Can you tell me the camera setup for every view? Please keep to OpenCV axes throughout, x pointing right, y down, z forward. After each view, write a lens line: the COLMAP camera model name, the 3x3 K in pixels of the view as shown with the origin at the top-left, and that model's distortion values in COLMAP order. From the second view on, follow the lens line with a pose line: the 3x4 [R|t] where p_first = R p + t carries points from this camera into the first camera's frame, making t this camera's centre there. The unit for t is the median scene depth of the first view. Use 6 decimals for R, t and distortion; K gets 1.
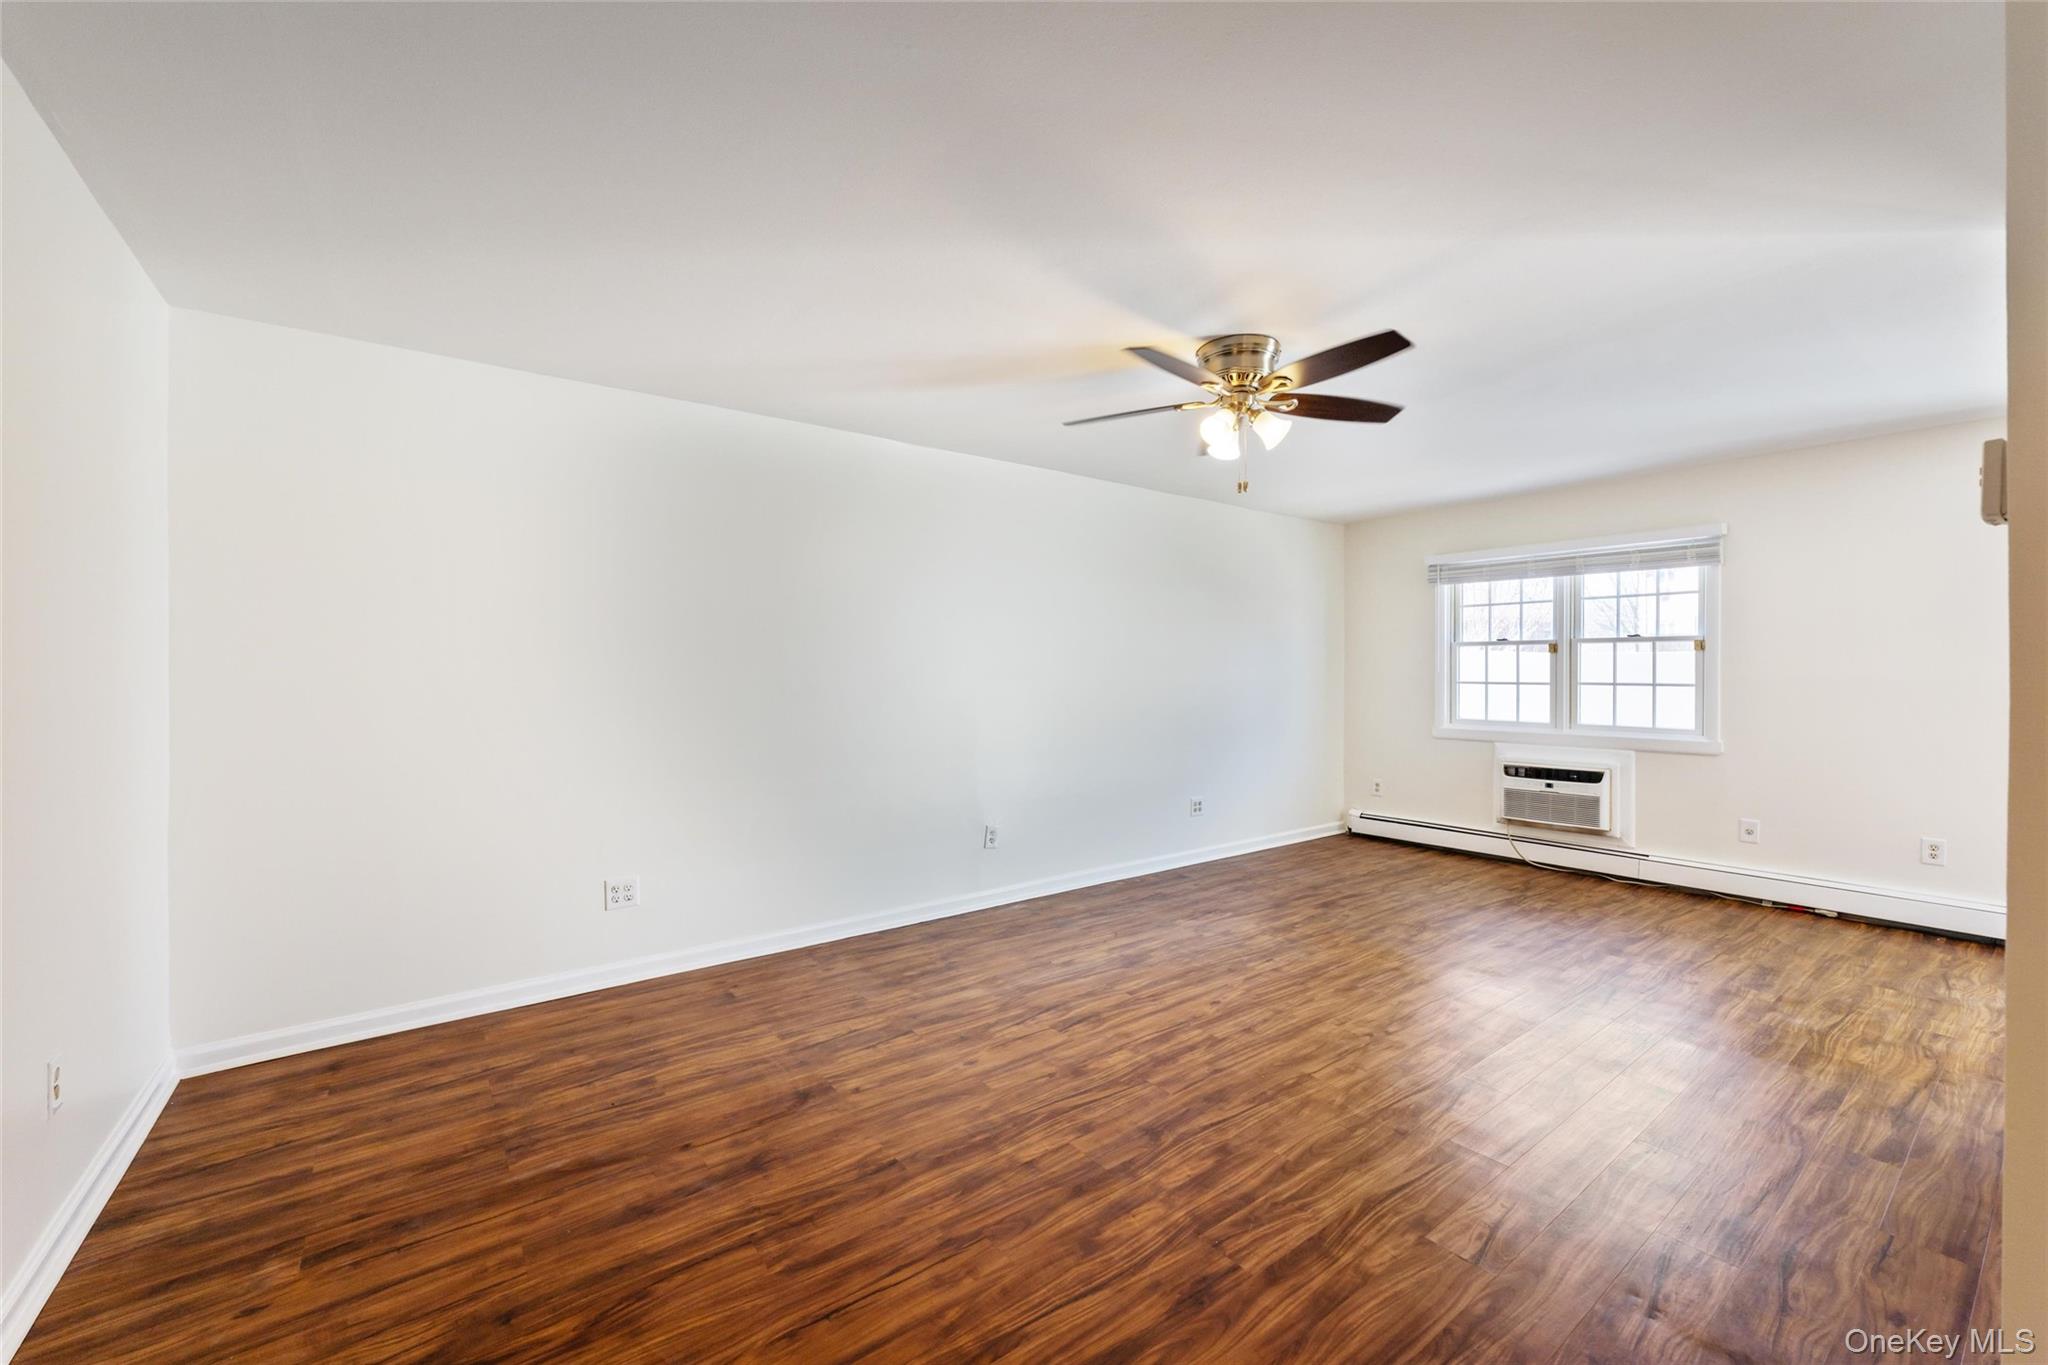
lens RADIAL K [[819.3, 0, 1026.2], [0, 819.3, 670.8], [0, 0, 1]] dist [-0.000030, 0.000038]
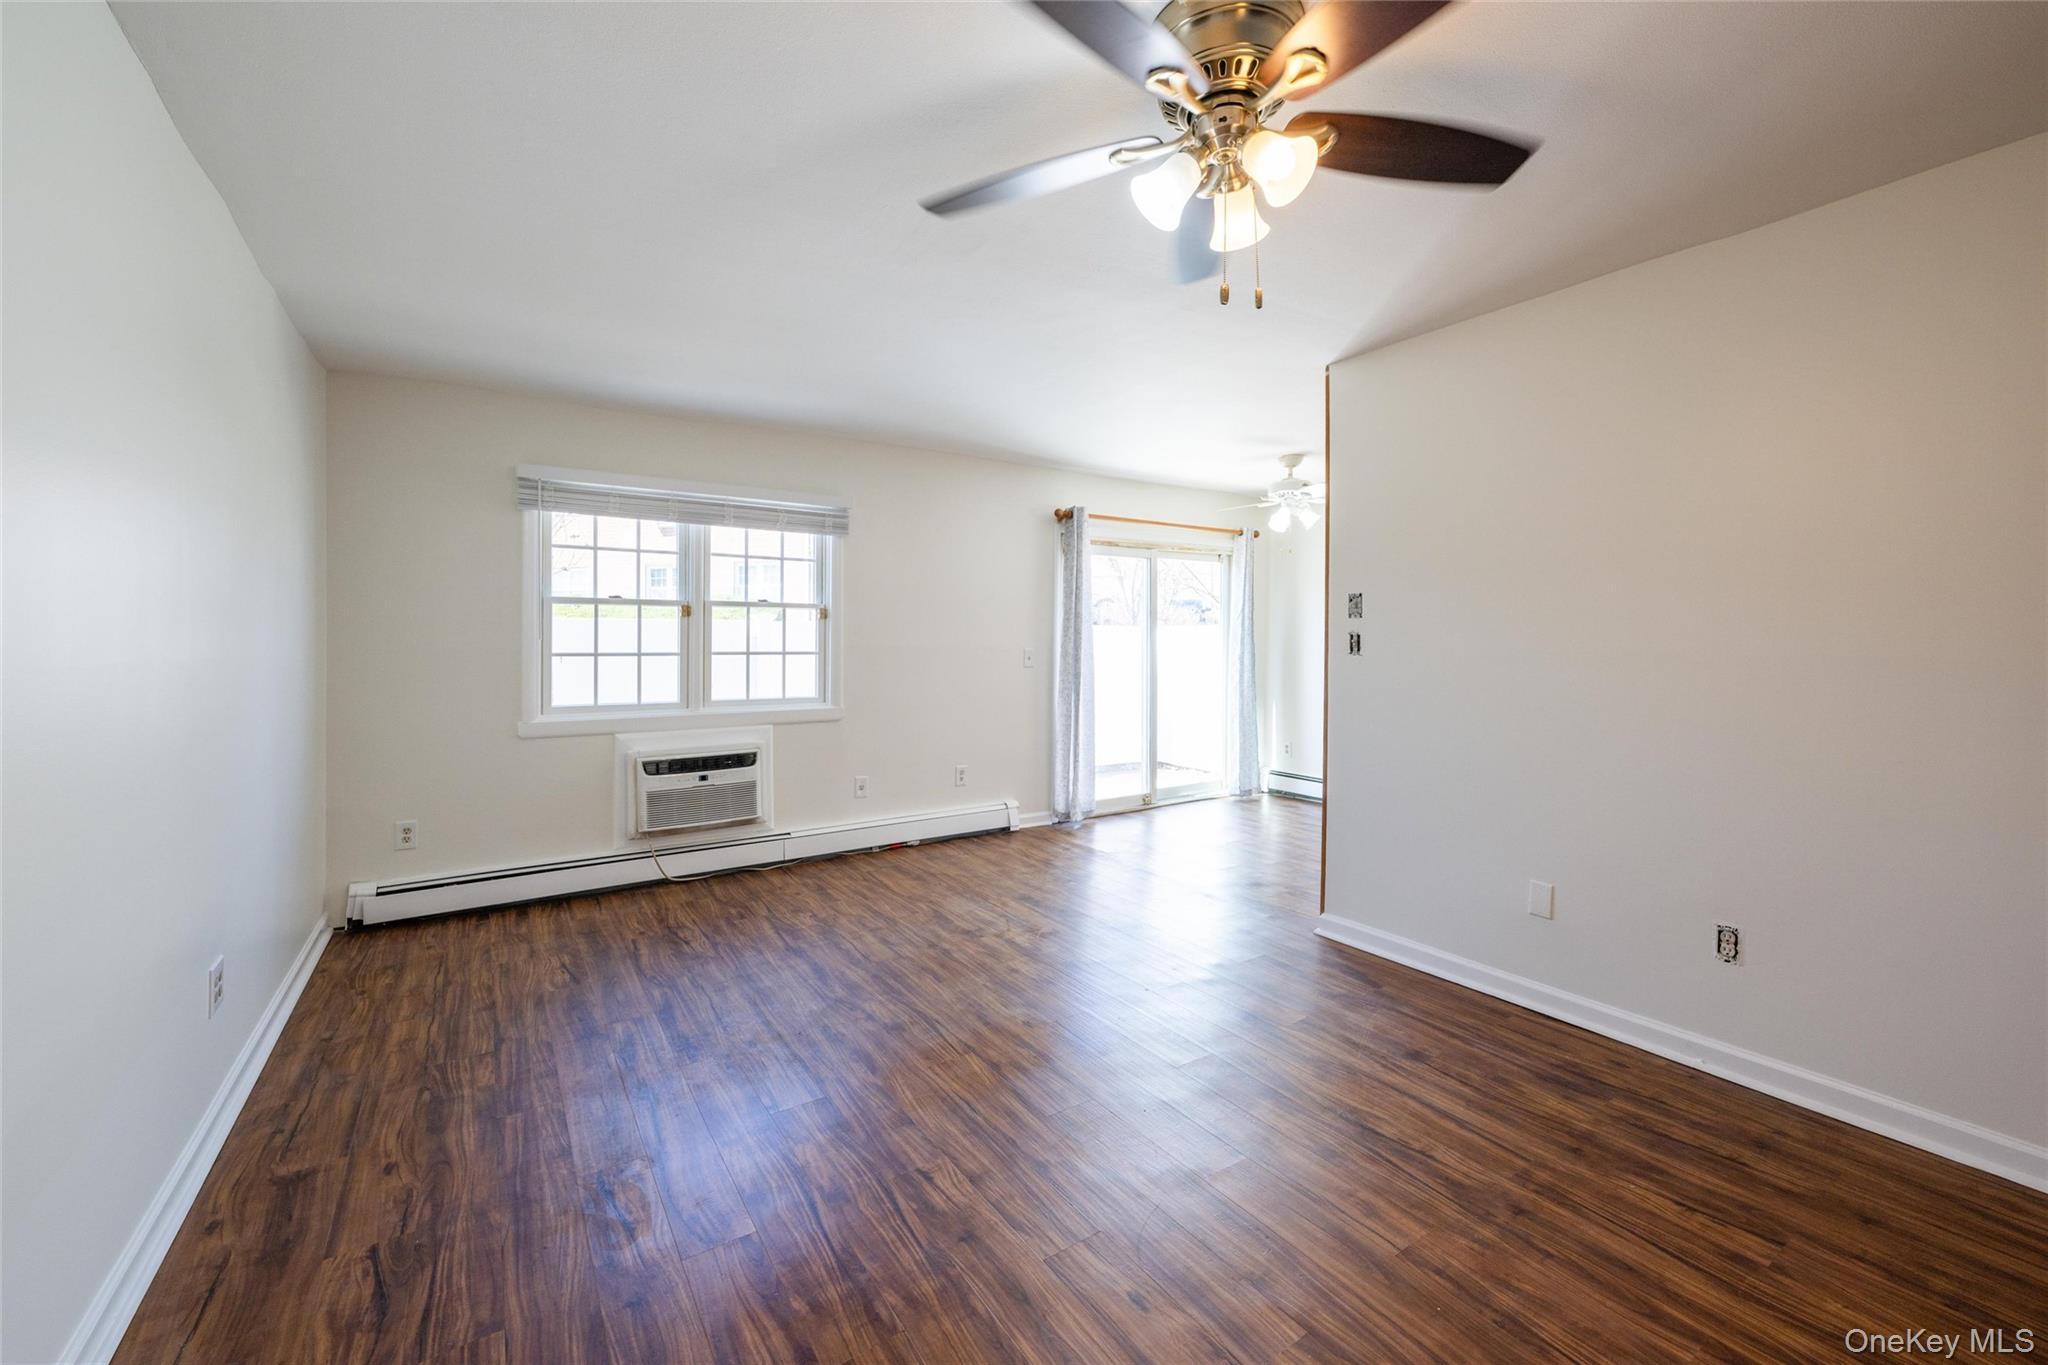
lens RADIAL K [[820.9, 0, 1023.5], [0, 820.9, 651.6], [0, 0, 1]] dist [-0.000701, -0.000030]
pose [[0.057693, -0.012963, 0.998250, -0.170202], [-0.002987, 0.999909, 0.013158, 0.001579], [-0.998330, -0.003741, 0.057649, 0.662525]]
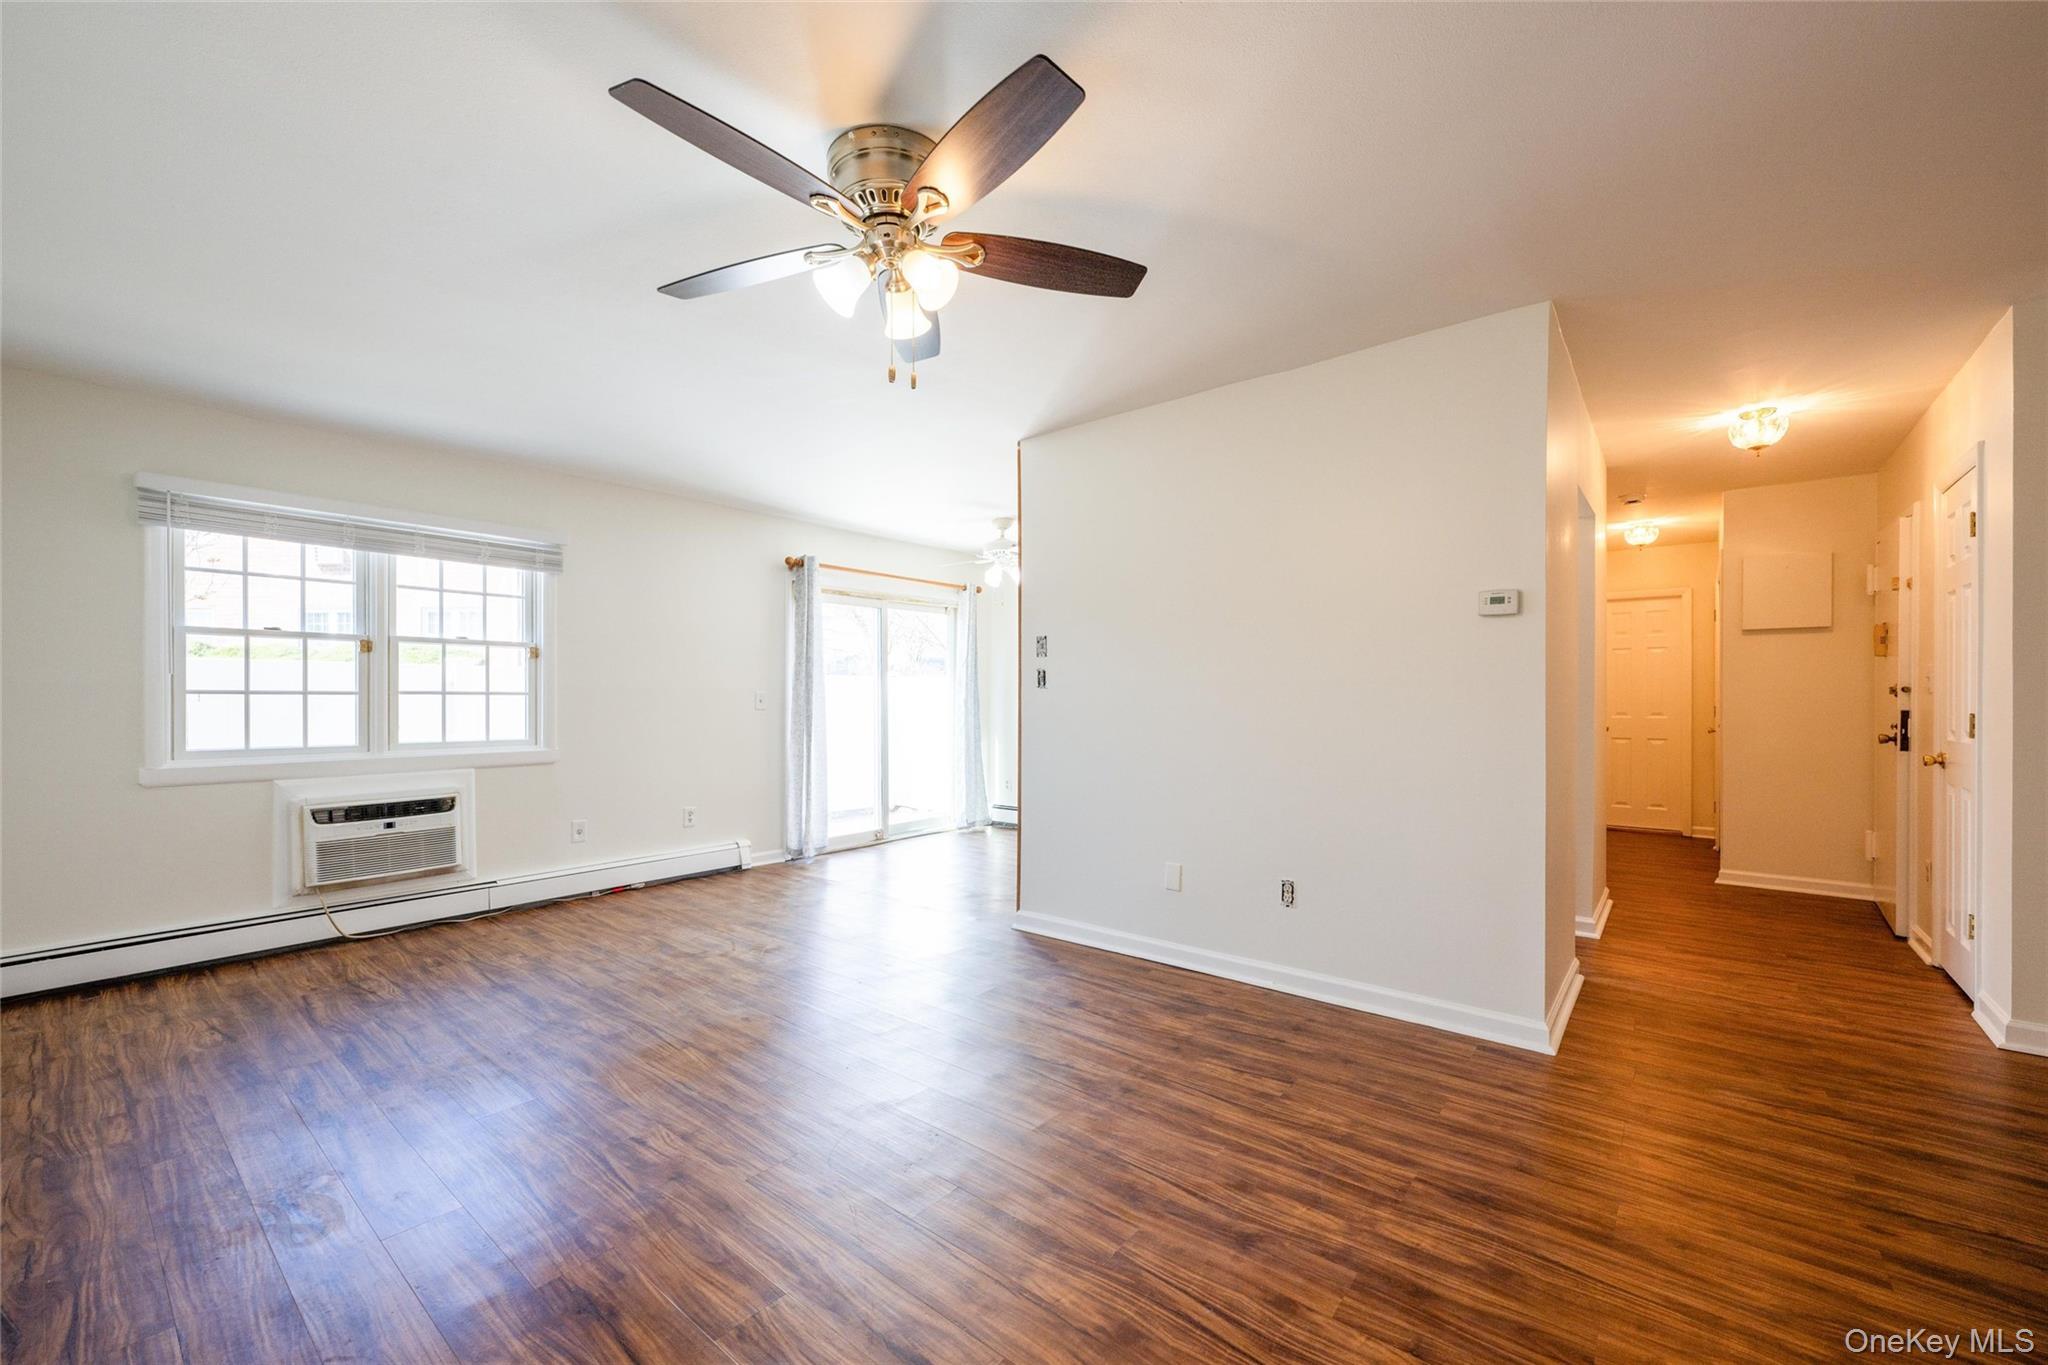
lens RADIAL K [[813.2, 0, 1017.0], [0, 813.2, 709.3], [0, 0, 1]] dist [-0.000911, -0.000133]
pose [[-0.234509, -0.010289, 0.972059, -0.245453], [0.000679, 0.999942, 0.010748, 0.025153], [-0.972114, 0.003181, -0.234488, 0.637008]]
